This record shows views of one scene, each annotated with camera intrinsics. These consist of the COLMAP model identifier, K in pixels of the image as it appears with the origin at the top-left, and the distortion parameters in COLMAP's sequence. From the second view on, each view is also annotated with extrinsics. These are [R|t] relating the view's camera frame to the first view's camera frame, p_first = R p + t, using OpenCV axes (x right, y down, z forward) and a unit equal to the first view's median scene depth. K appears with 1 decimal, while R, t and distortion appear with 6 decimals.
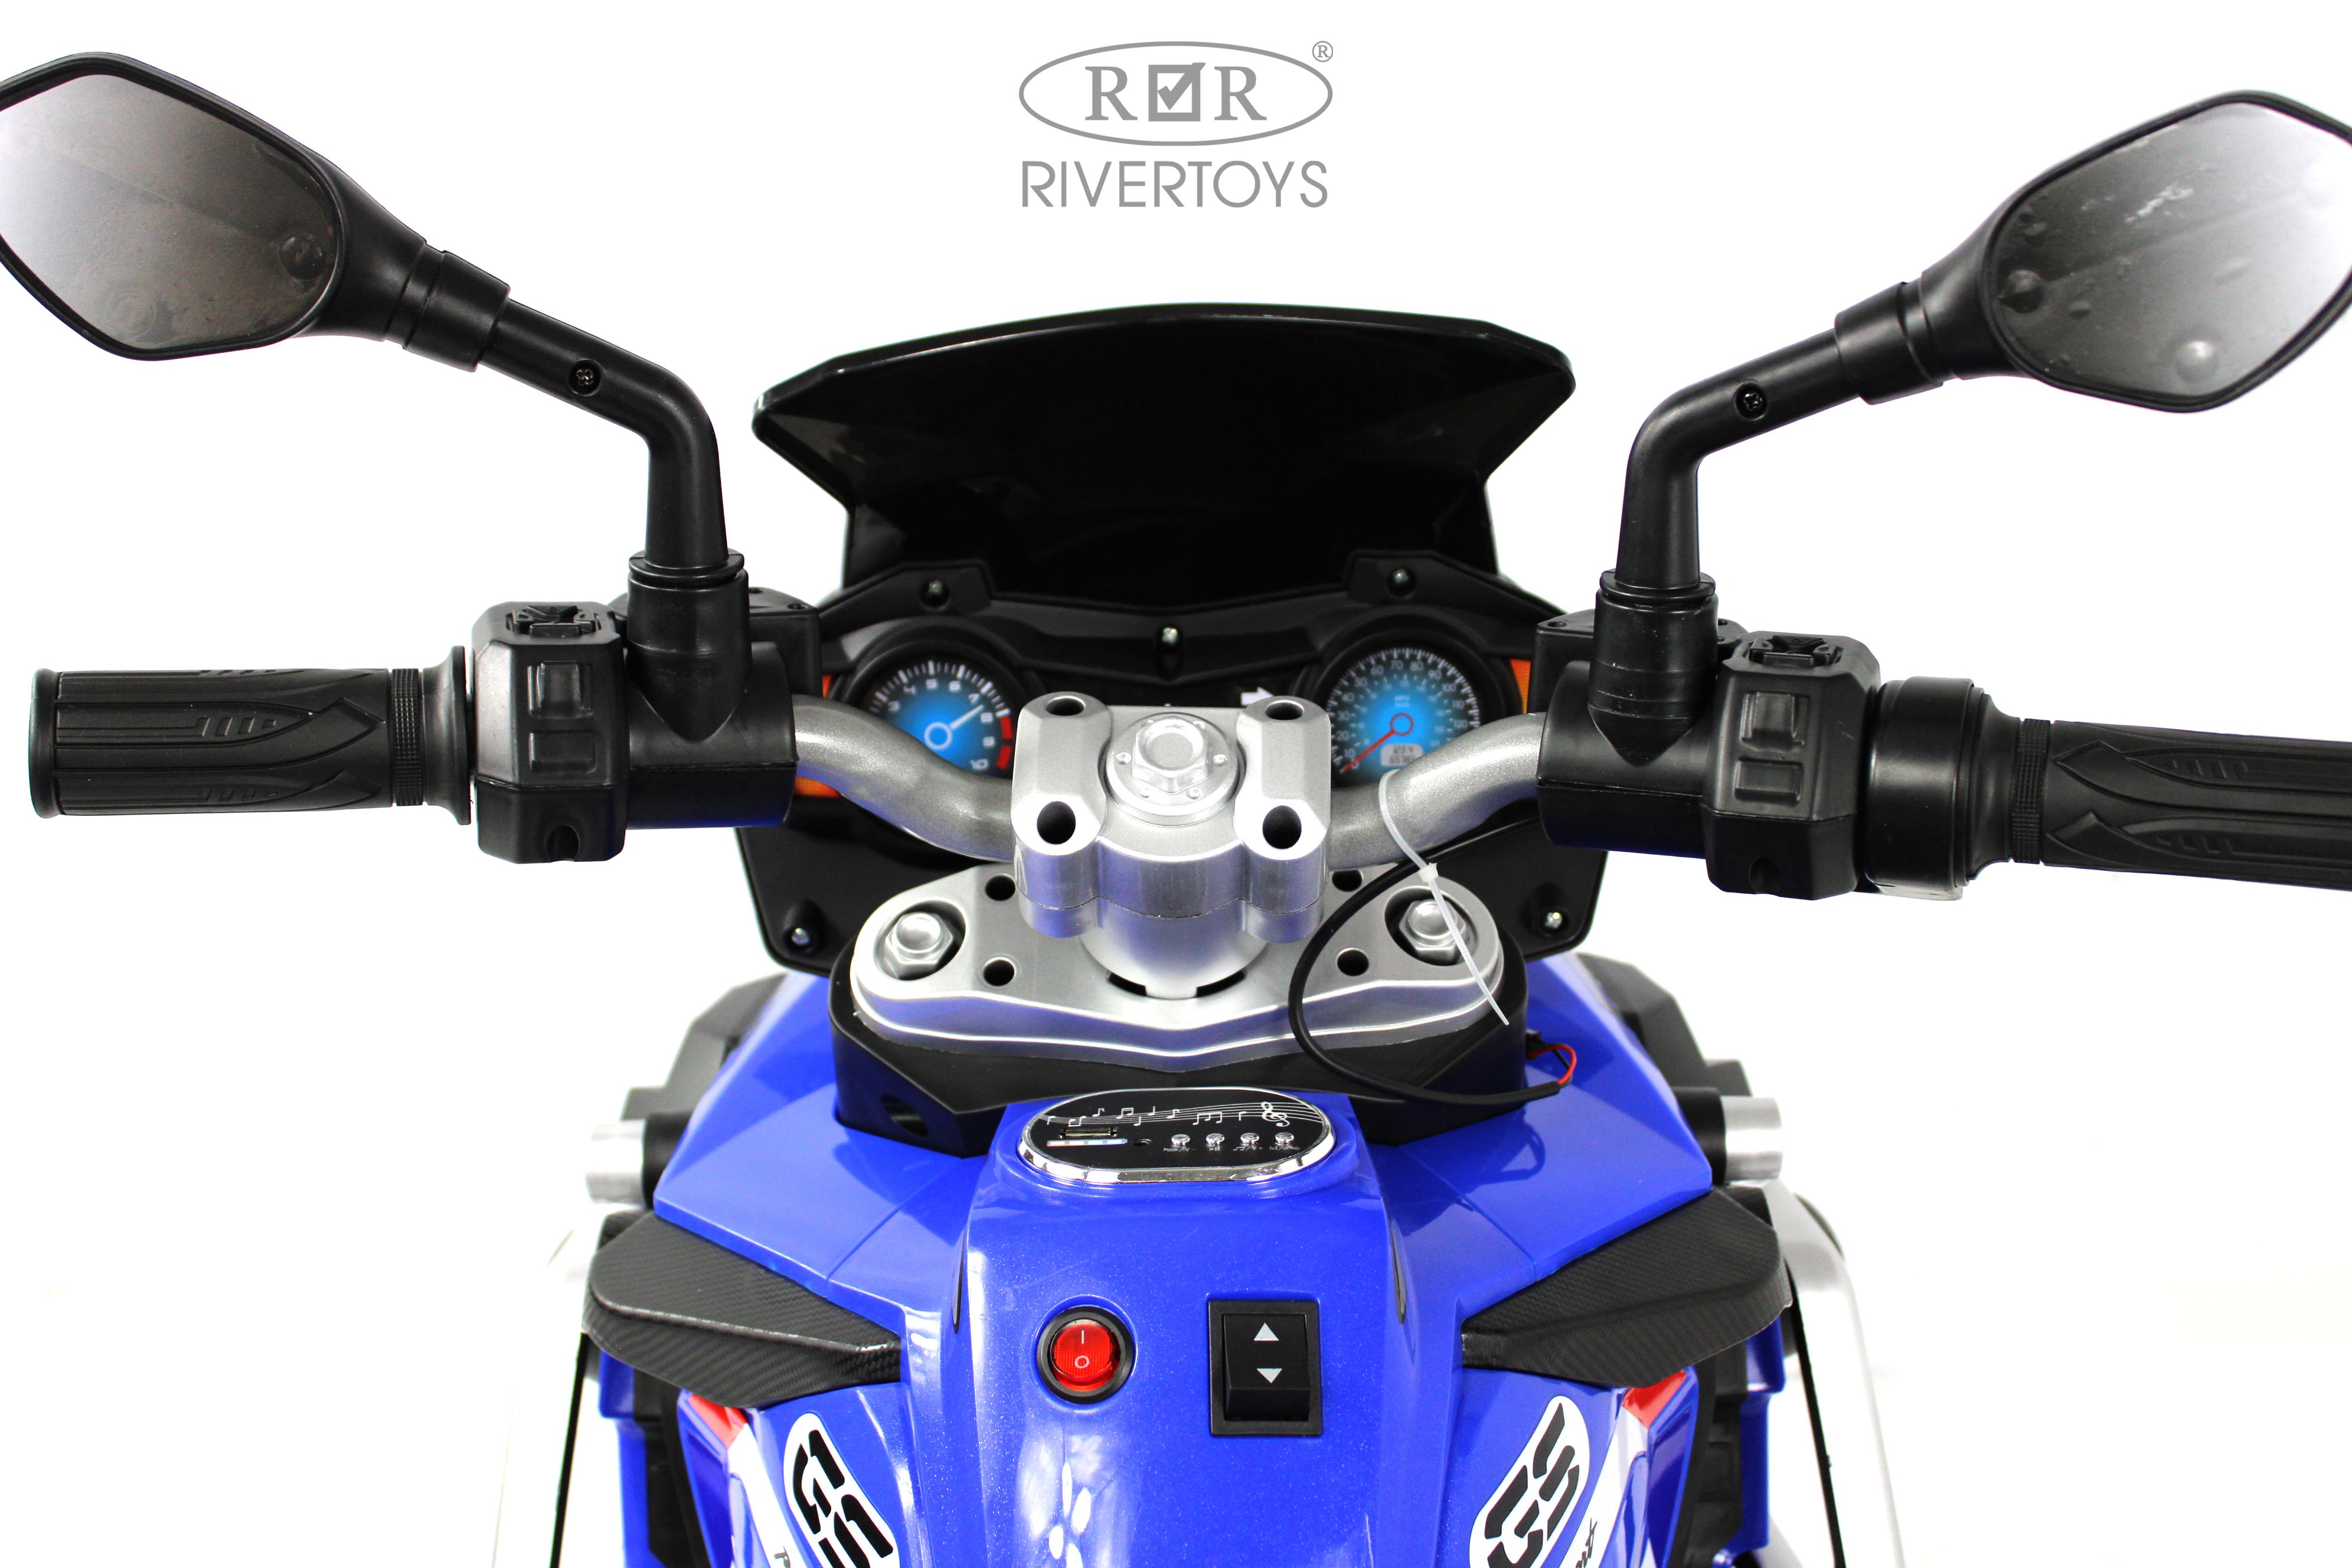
lens RADIAL K [[3054.9, 0, 1176.0], [0, 3054.9, 784.0], [0, 0, 1]] dist [0.002454, 0.004222]
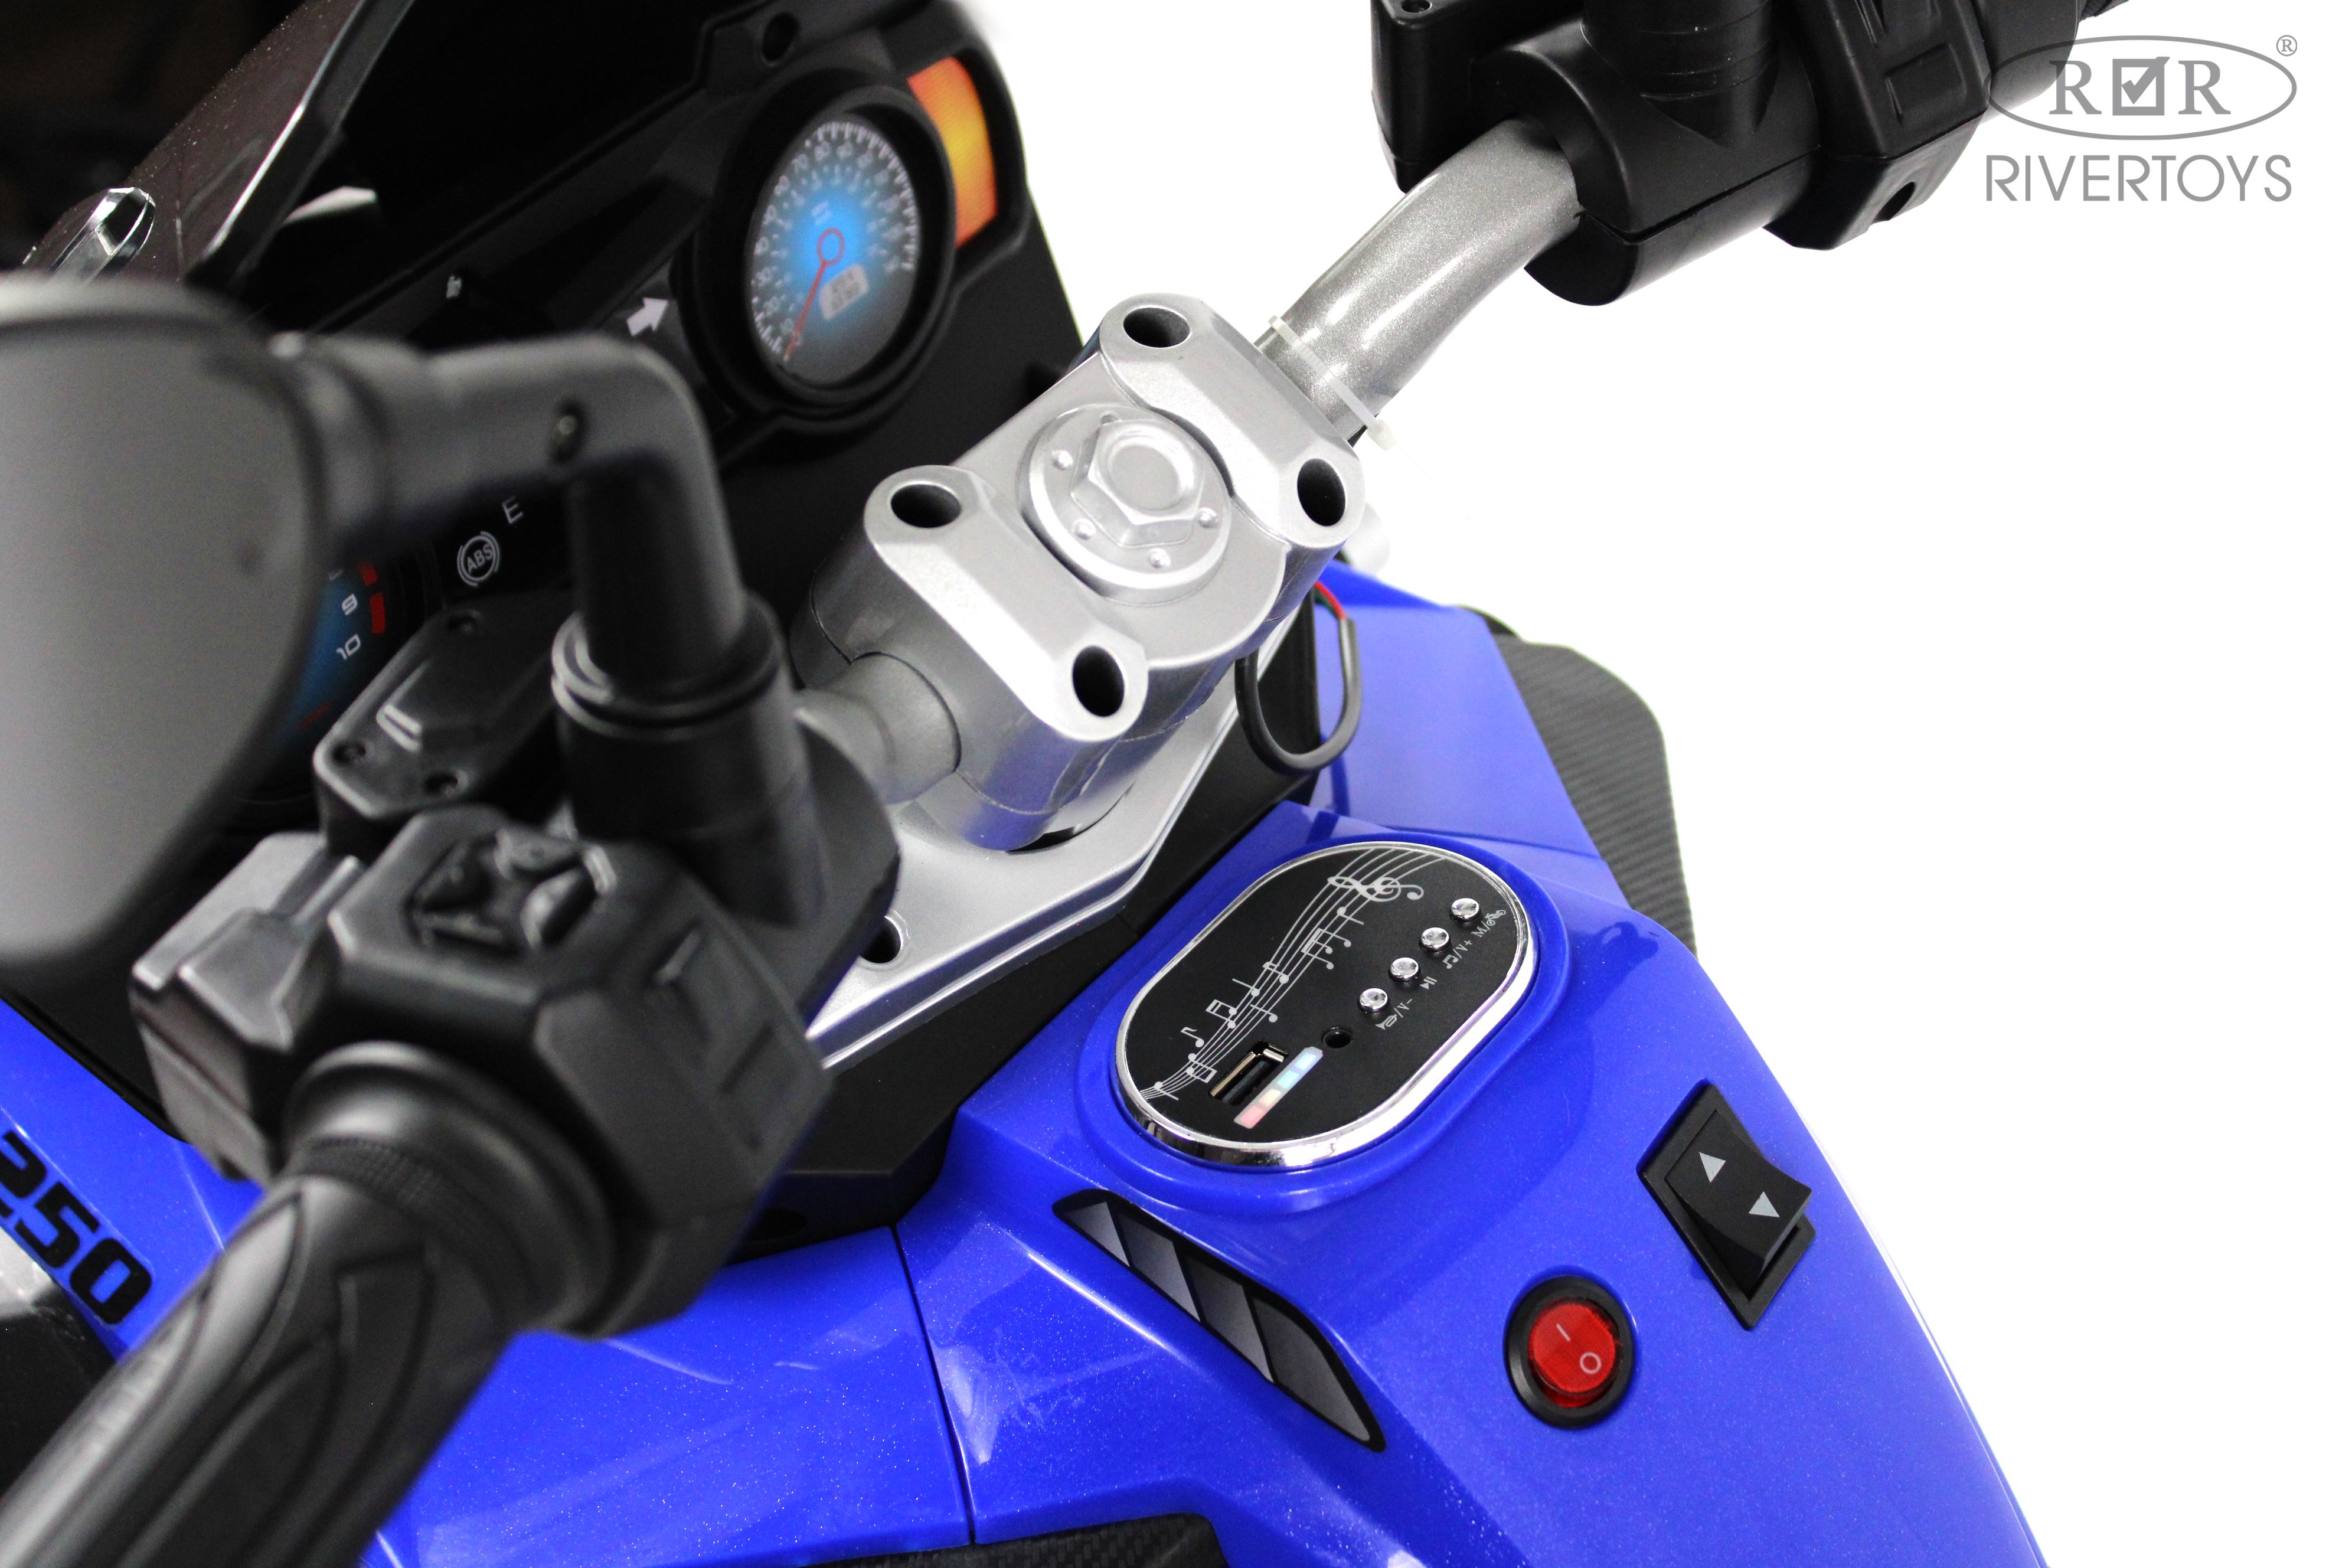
lens RADIAL K [[3892.0, 0, 1176.0], [0, 3892.0, 784.0], [0, 0, 1]] dist [-0.165043, -0.007178]
pose [[0.604820, -0.529064, 0.595218, -0.481246], [0.321529, 0.846024, 0.425279, -0.280472], [-0.728569, -0.065837, 0.681801, 0.468569]]
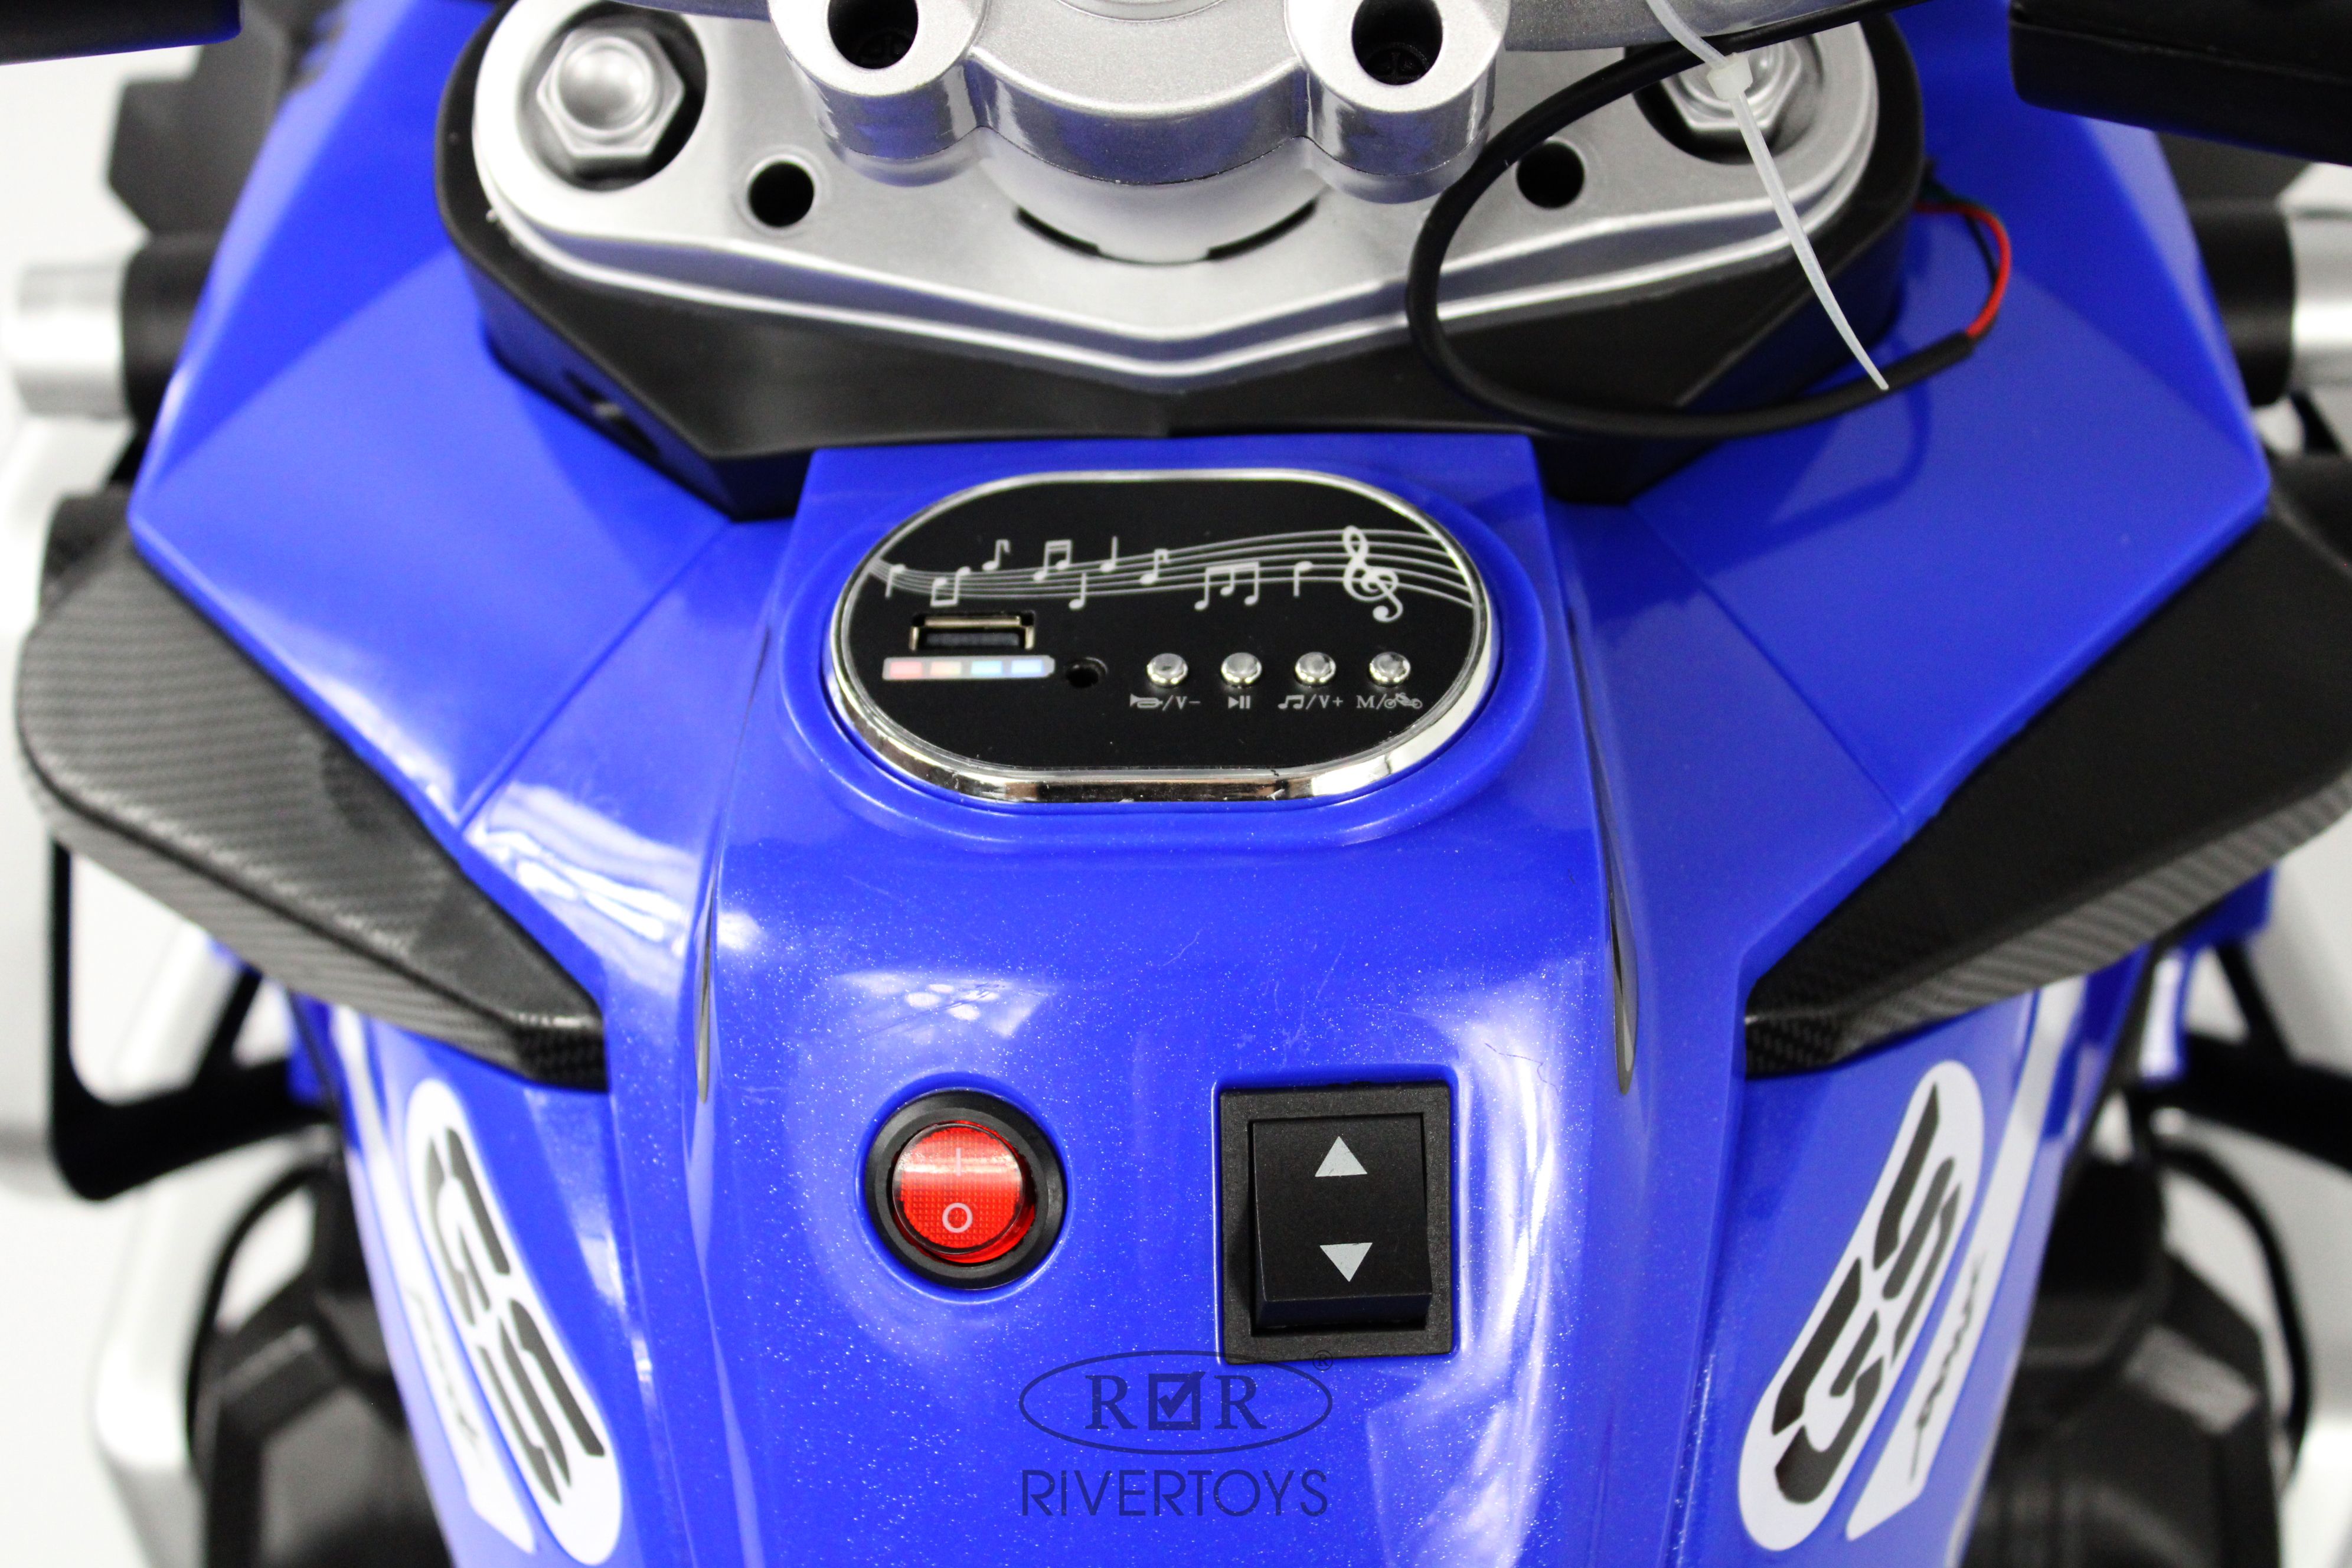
lens RADIAL K [[4239.7, 0, 1176.0], [0, 4239.7, 784.0], [0, 0, 1]] dist [-0.004208, 0.138828]
pose [[0.999754, 0.002658, -0.022018, 0.016941], [0.008632, 0.867867, 0.496721, -0.188217], [0.020429, -0.496789, 0.867631, 0.423156]]
